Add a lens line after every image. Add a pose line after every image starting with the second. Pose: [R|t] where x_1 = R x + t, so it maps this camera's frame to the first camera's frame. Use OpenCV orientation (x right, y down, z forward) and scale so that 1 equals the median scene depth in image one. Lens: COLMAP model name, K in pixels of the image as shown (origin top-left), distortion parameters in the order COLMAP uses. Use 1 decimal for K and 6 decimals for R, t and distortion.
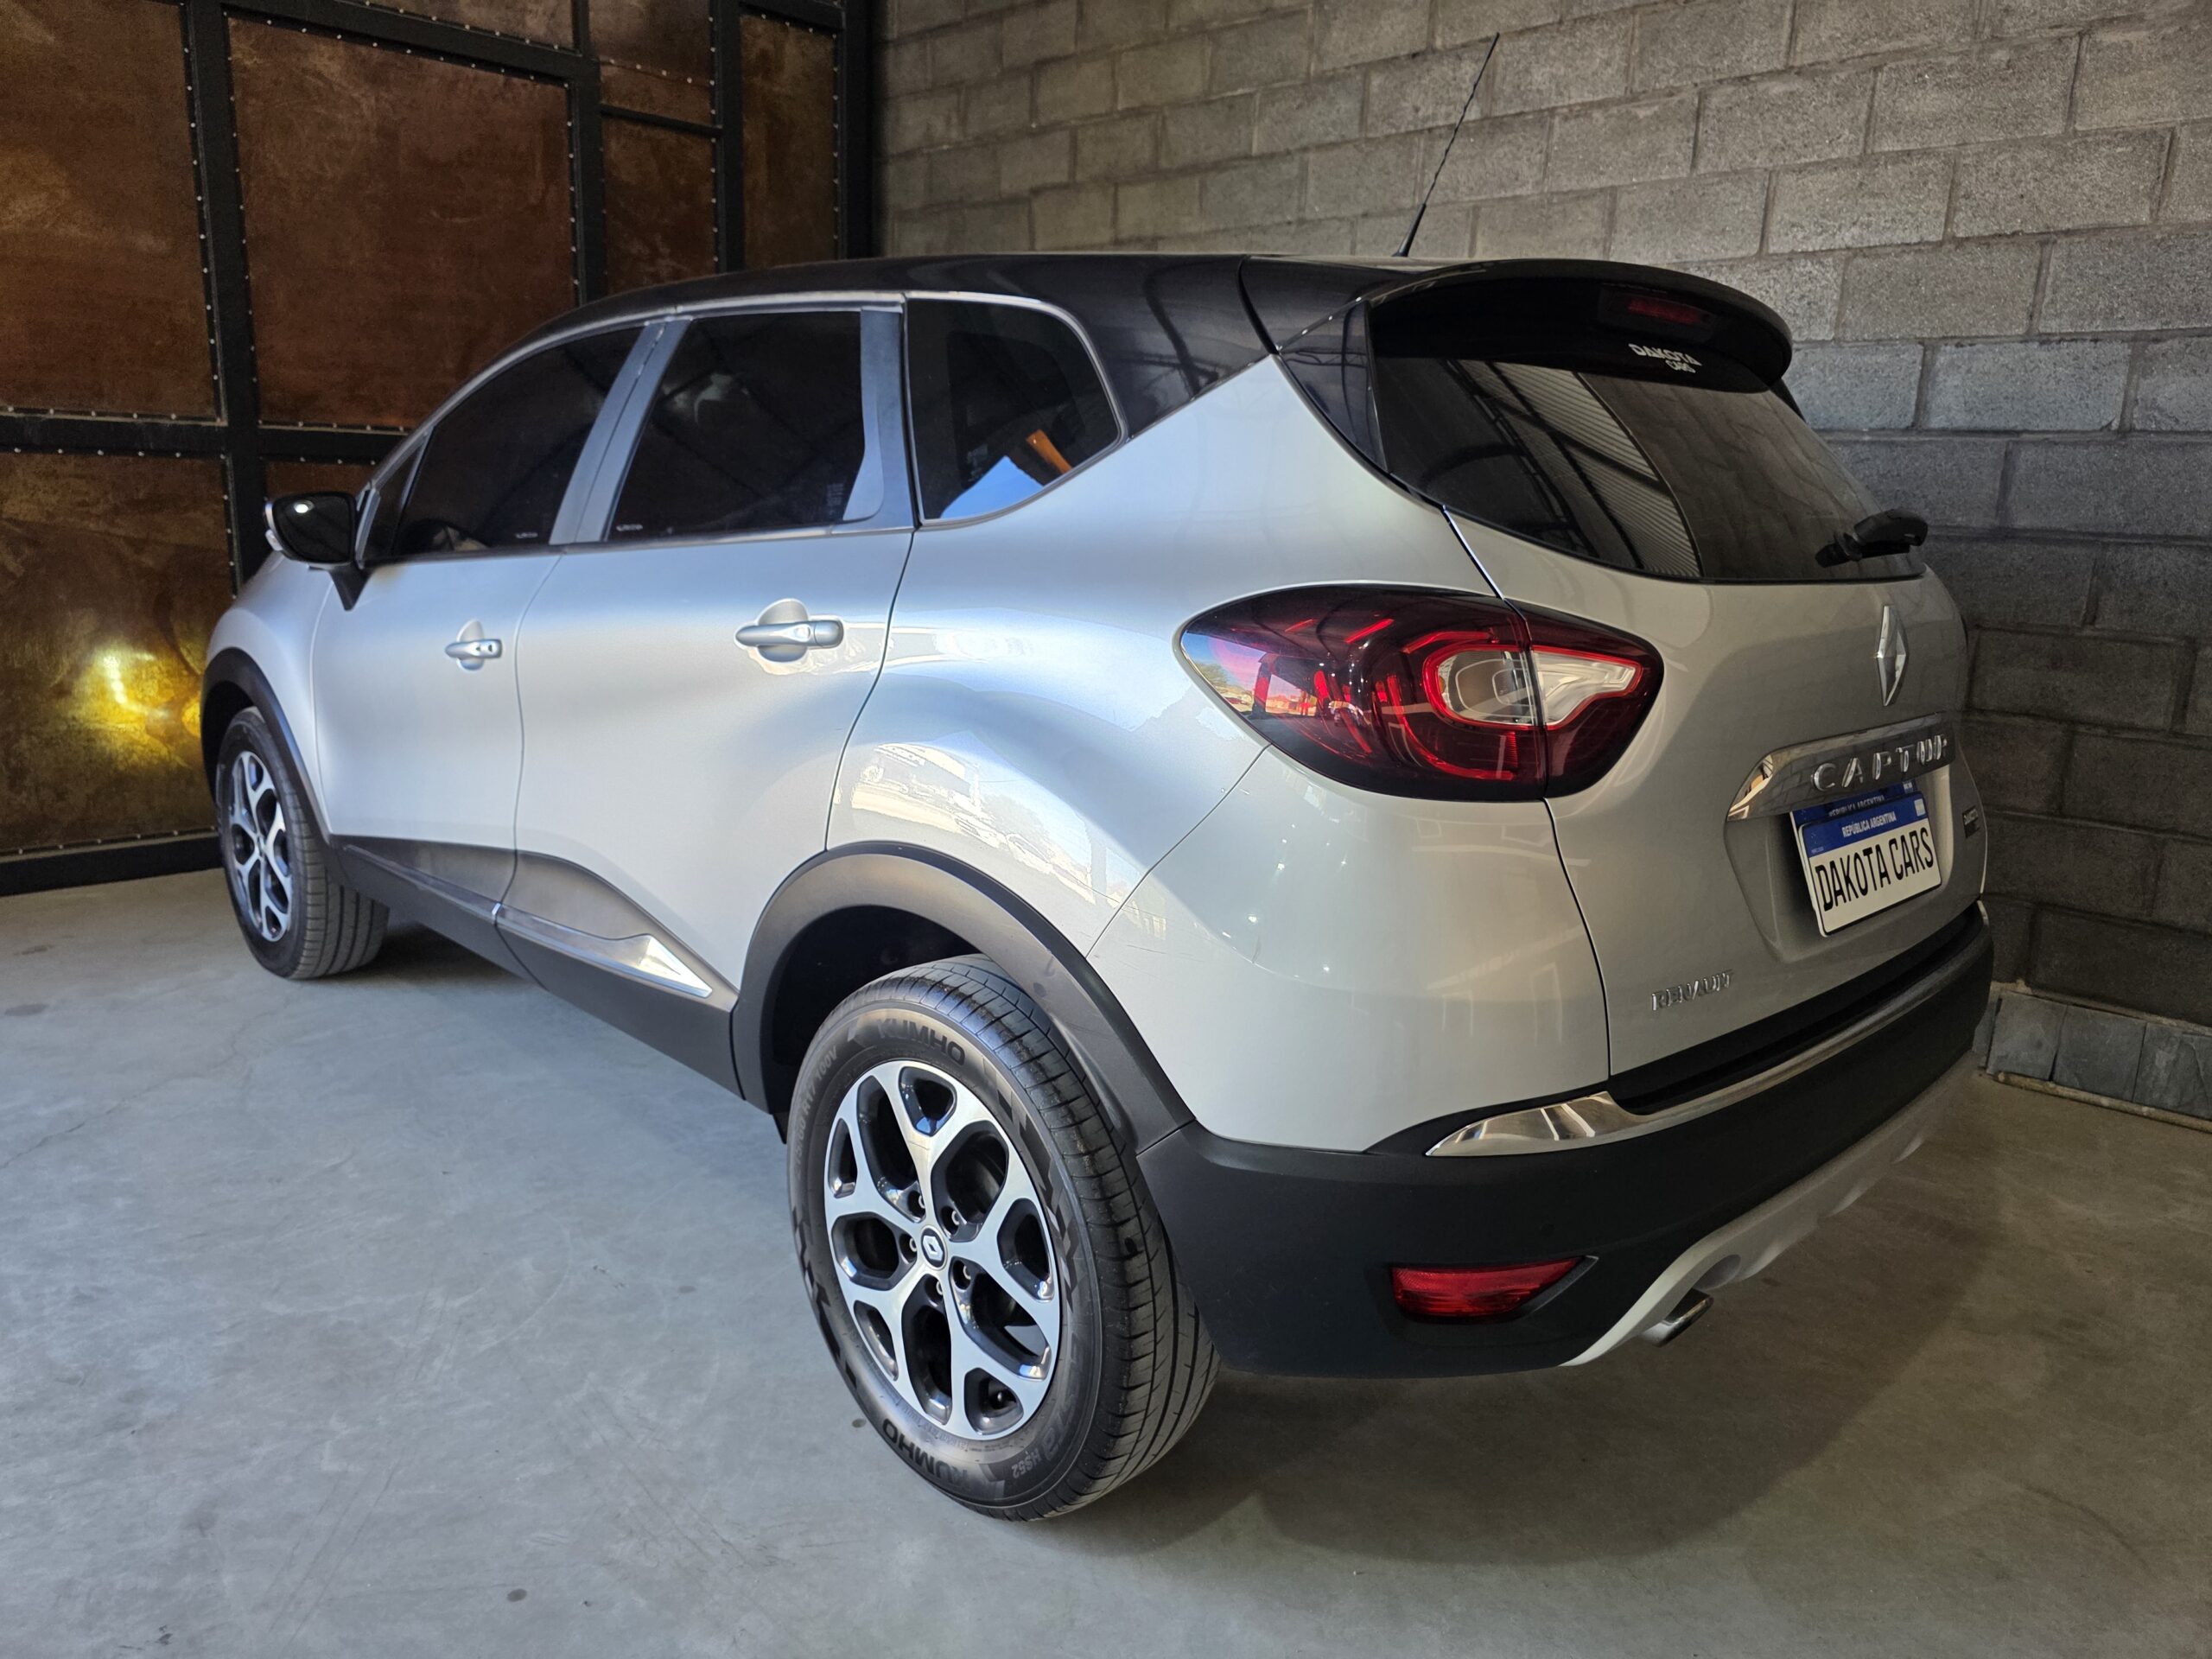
lens RADIAL K [[1518.8, 0, 1120.3], [0, 1518.8, 829.5], [0, 0, 1]] dist [0.051512, -0.048808]
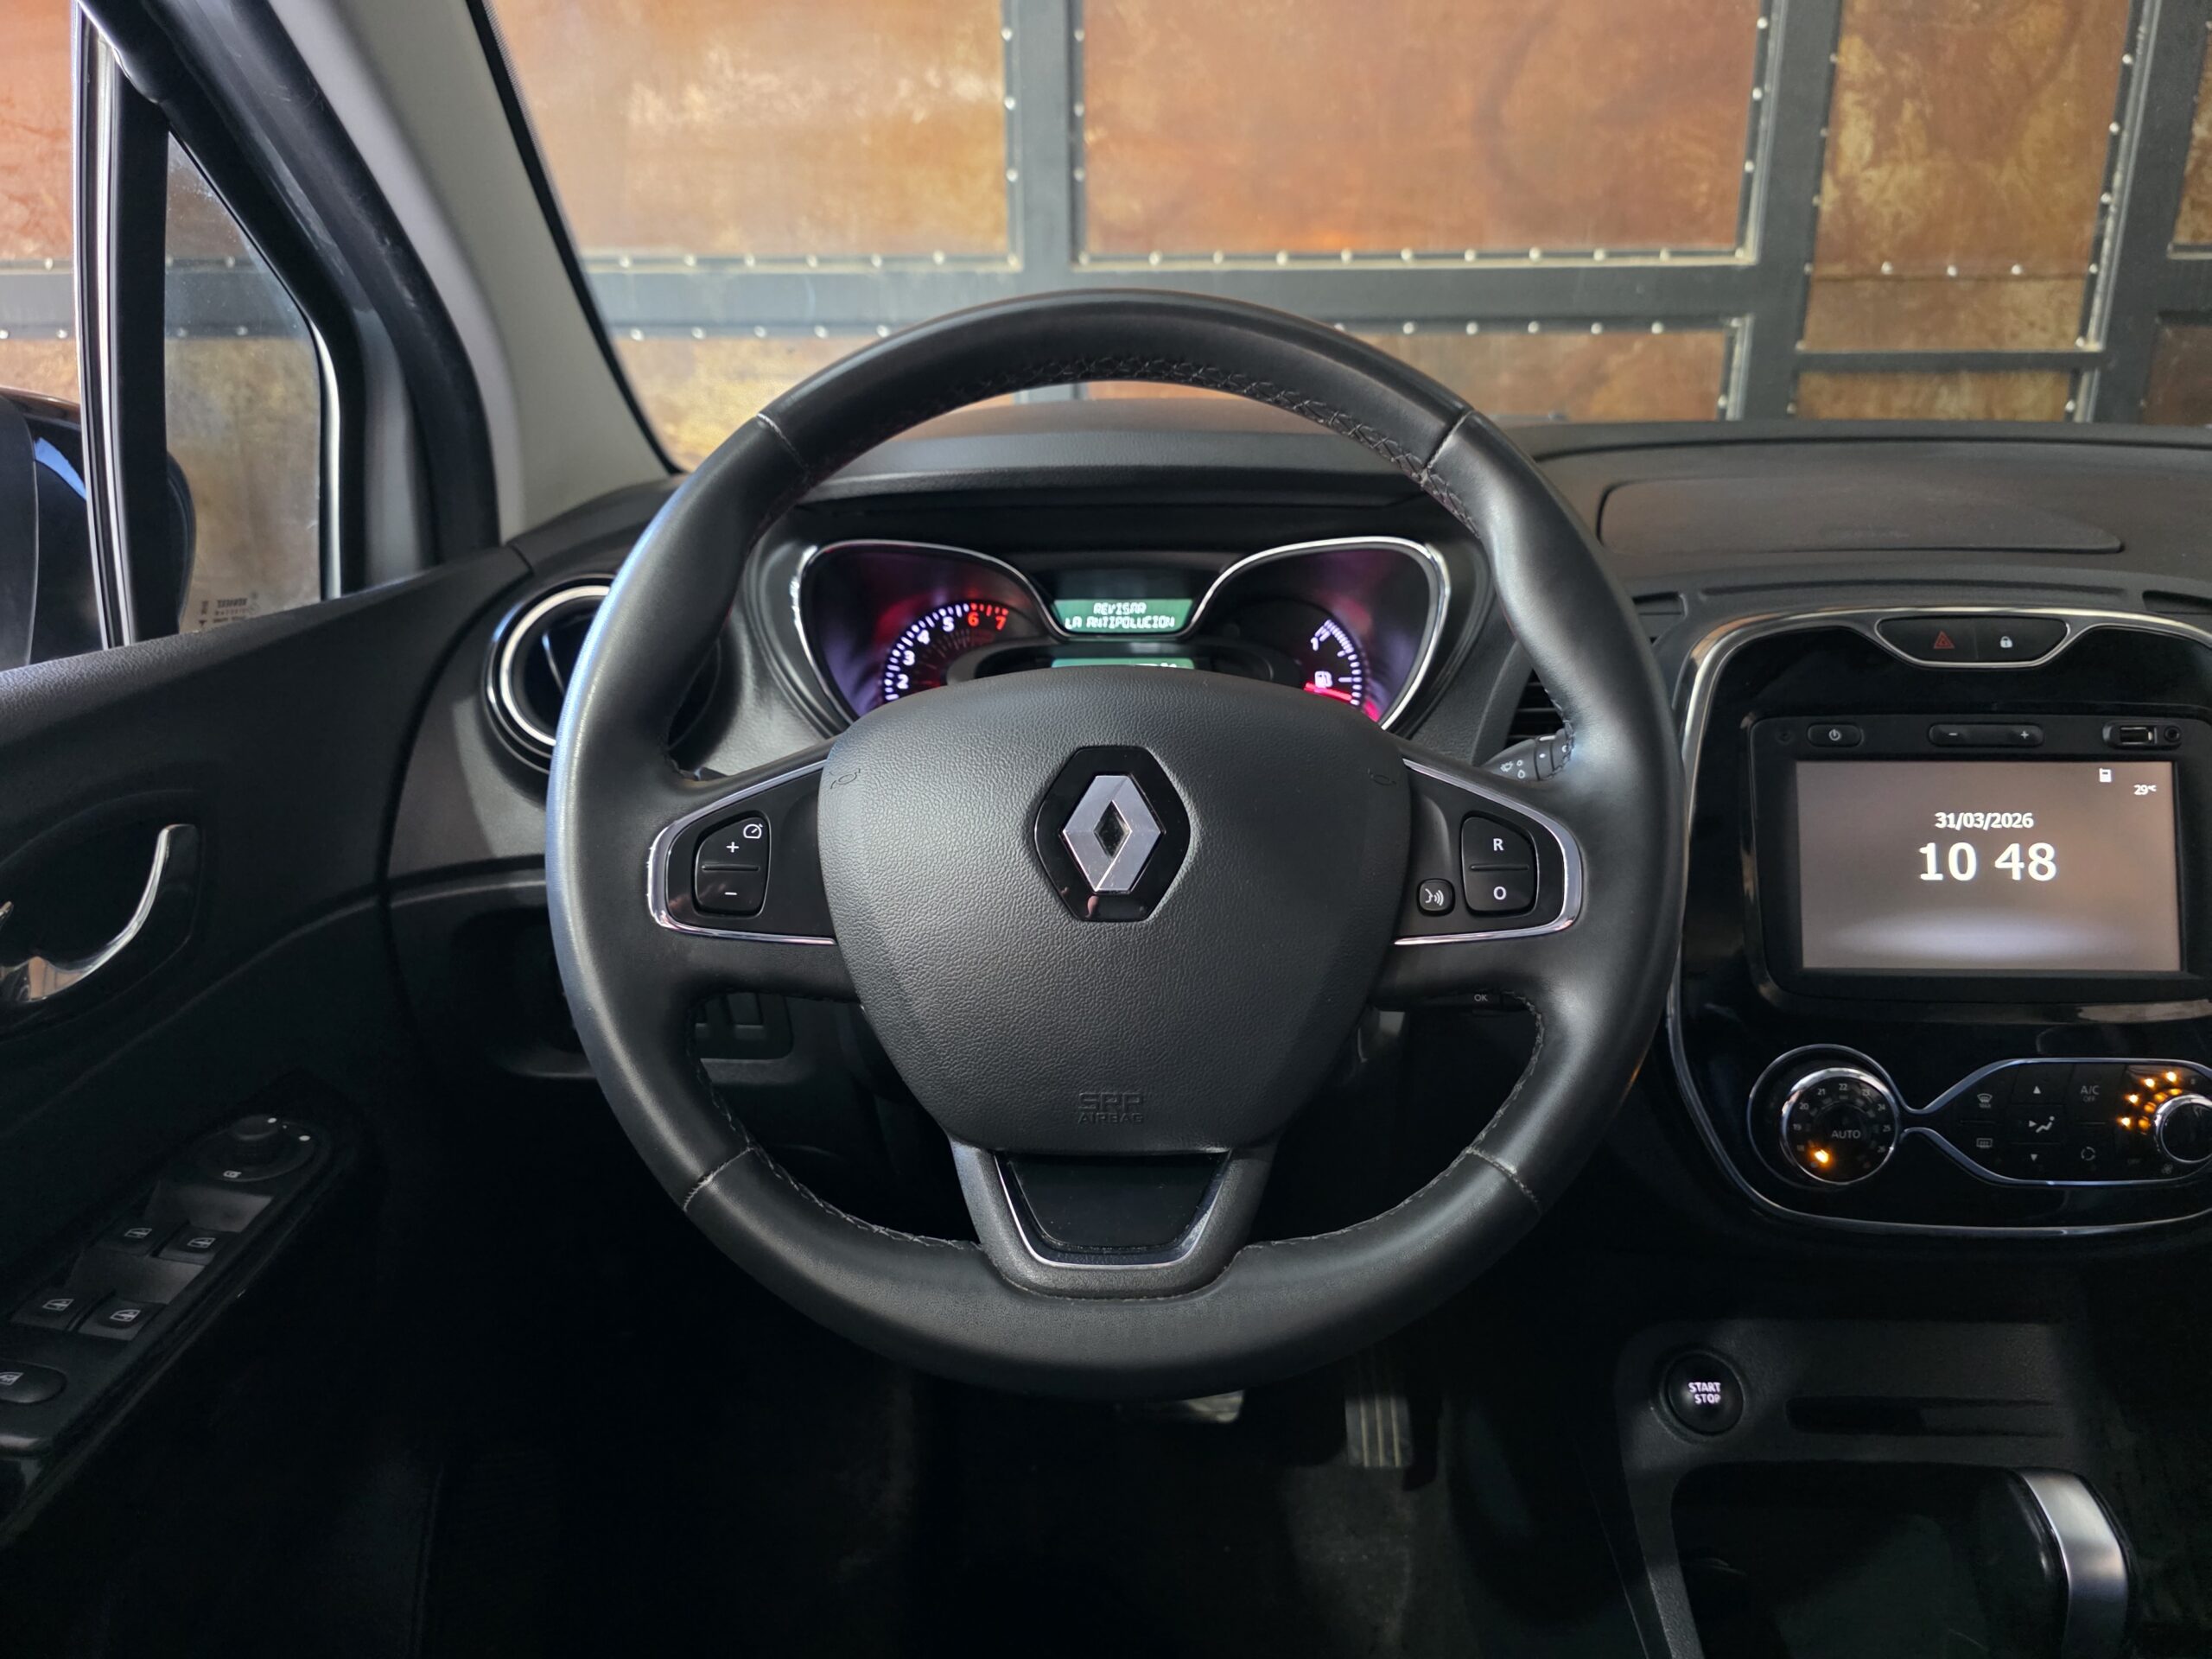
lens RADIAL K [[1518.8, 0, 1118.7], [0, 1518.8, 824.0], [0, 0, 1]] dist [0.051512, -0.048808]
pose [[0.703872, 0.172774, -0.688994, -0.171430], [-0.126577, 0.984952, 0.117679, -0.148896], [0.698958, 0.004380, 0.715149, 0.684177]]
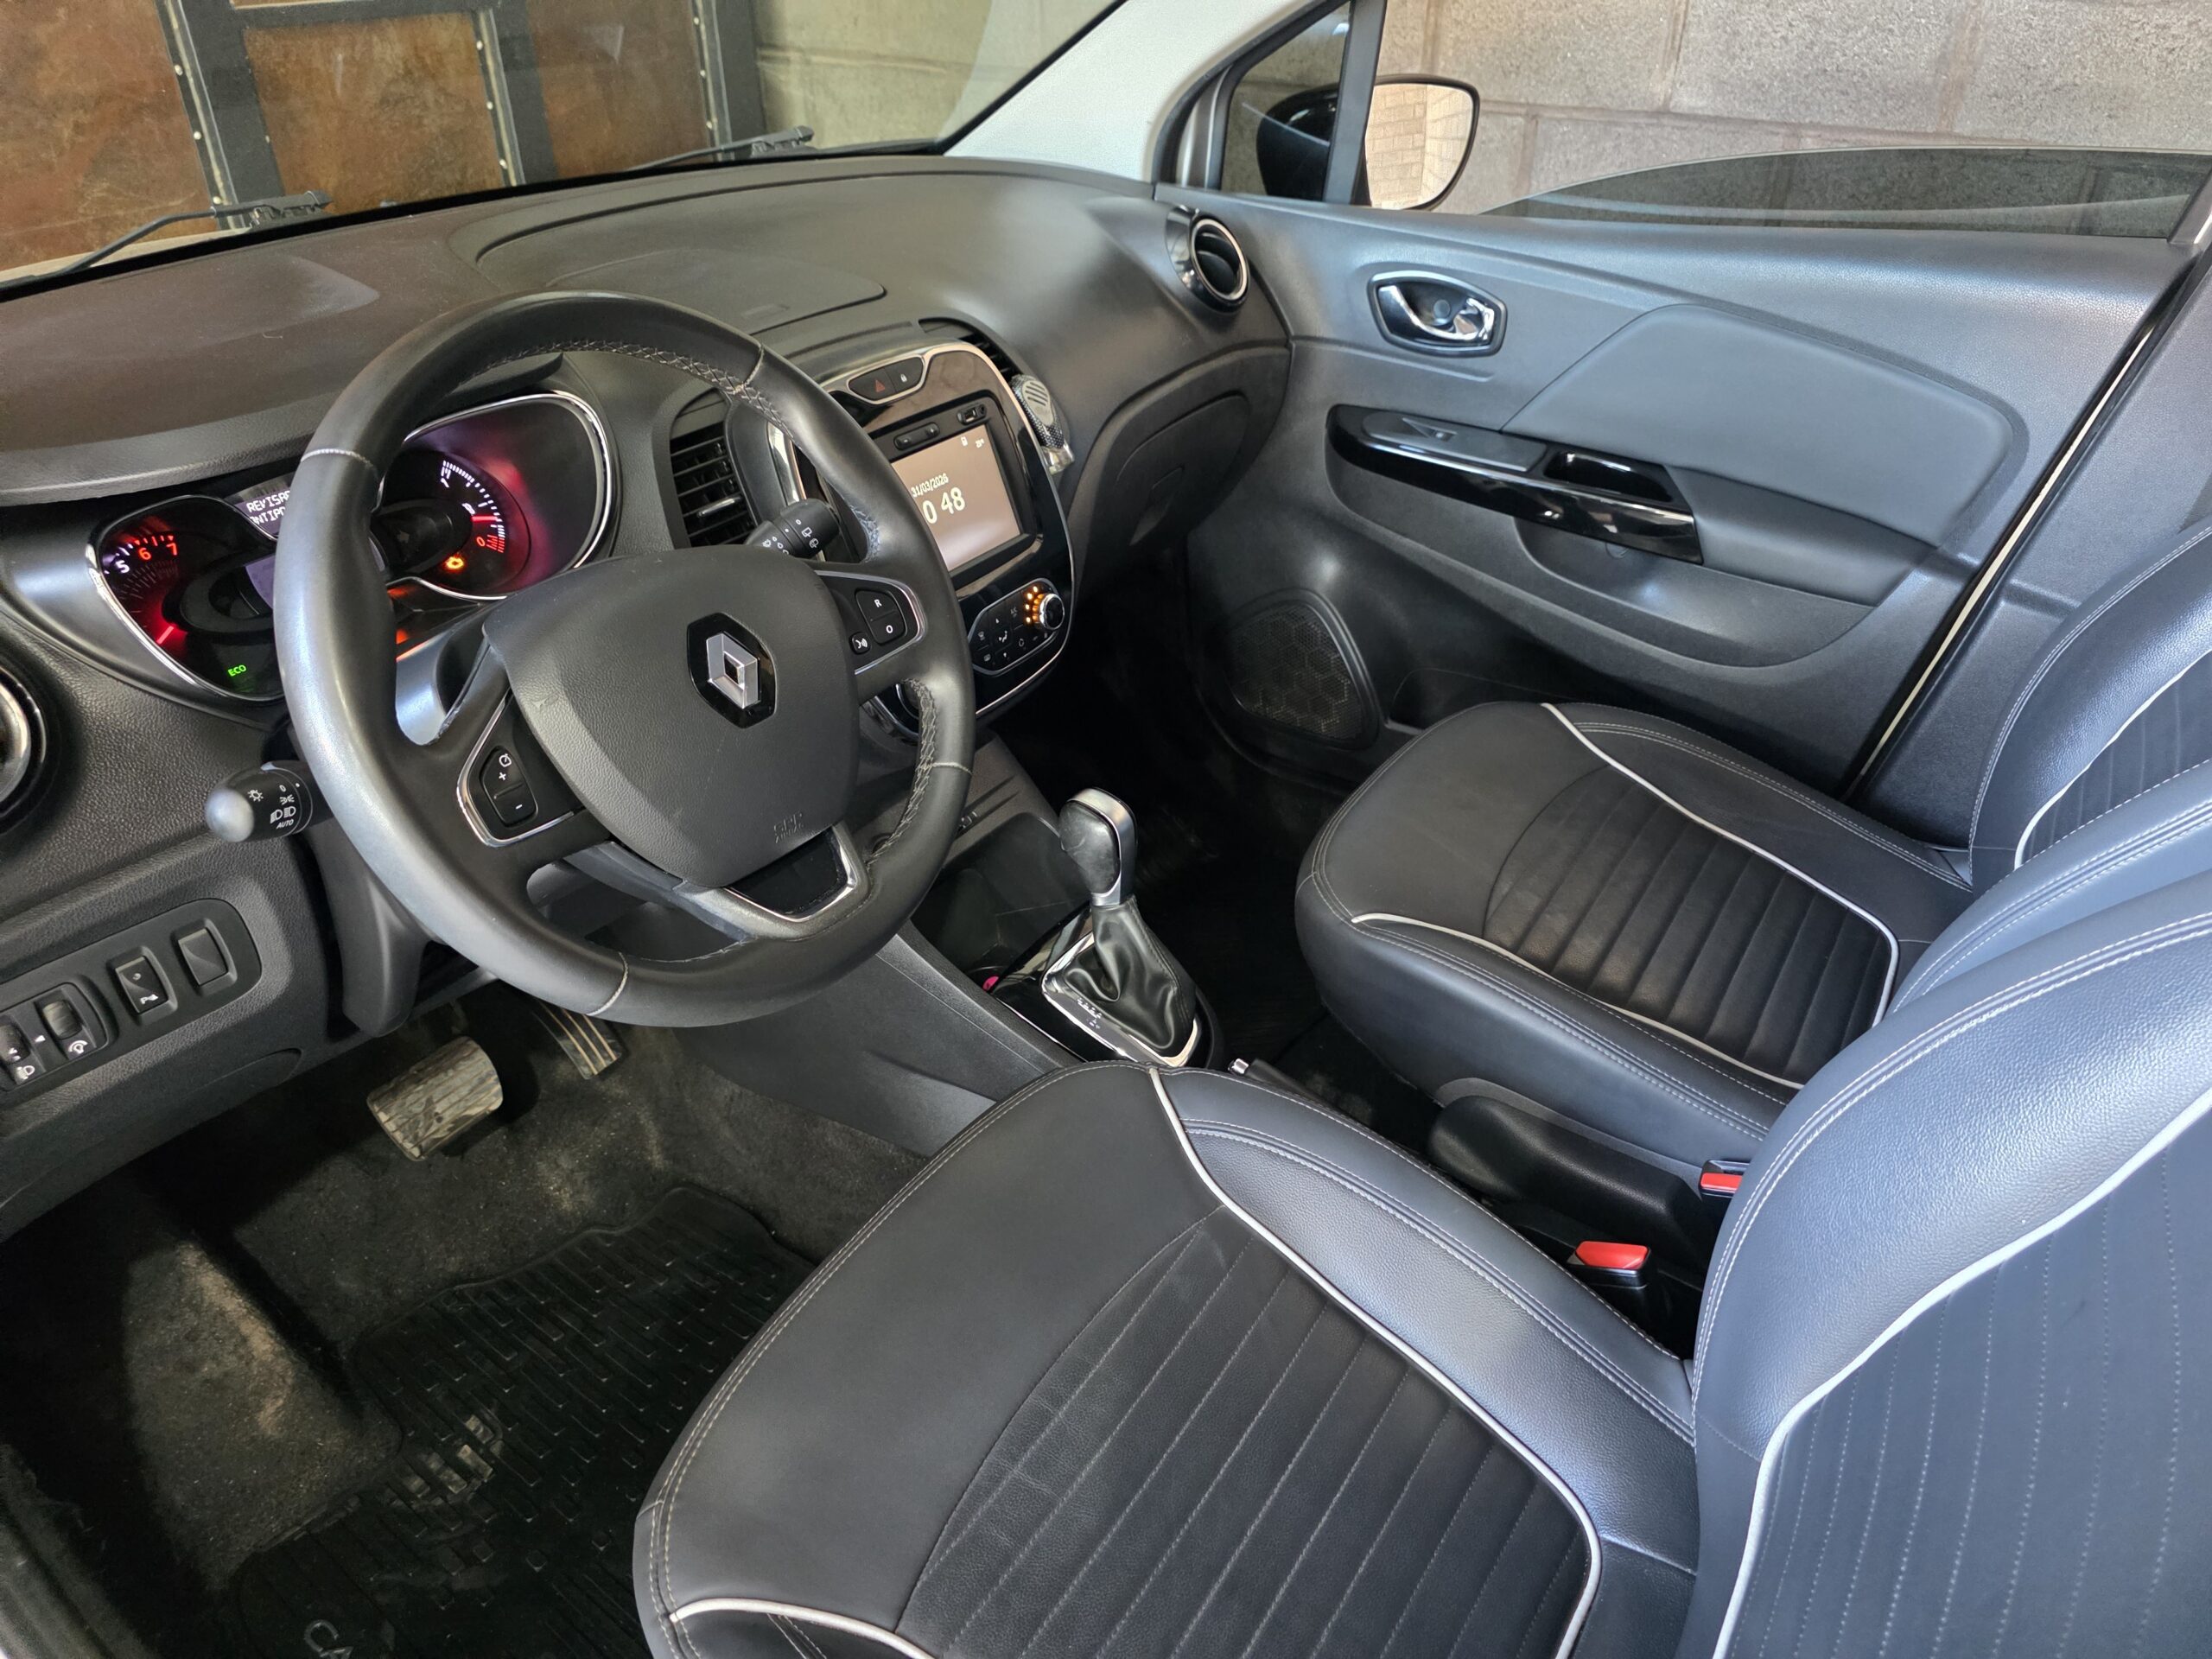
lens RADIAL K [[1518.8, 0, 1100.8], [0, 1518.8, 829.0], [0, 0, 1]] dist [0.051512, -0.048808]
pose [[0.976132, -0.144890, 0.161779, -0.239580], [0.080353, 0.933005, 0.350777, -0.177239], [-0.201765, -0.329405, 0.922379, 0.582683]]
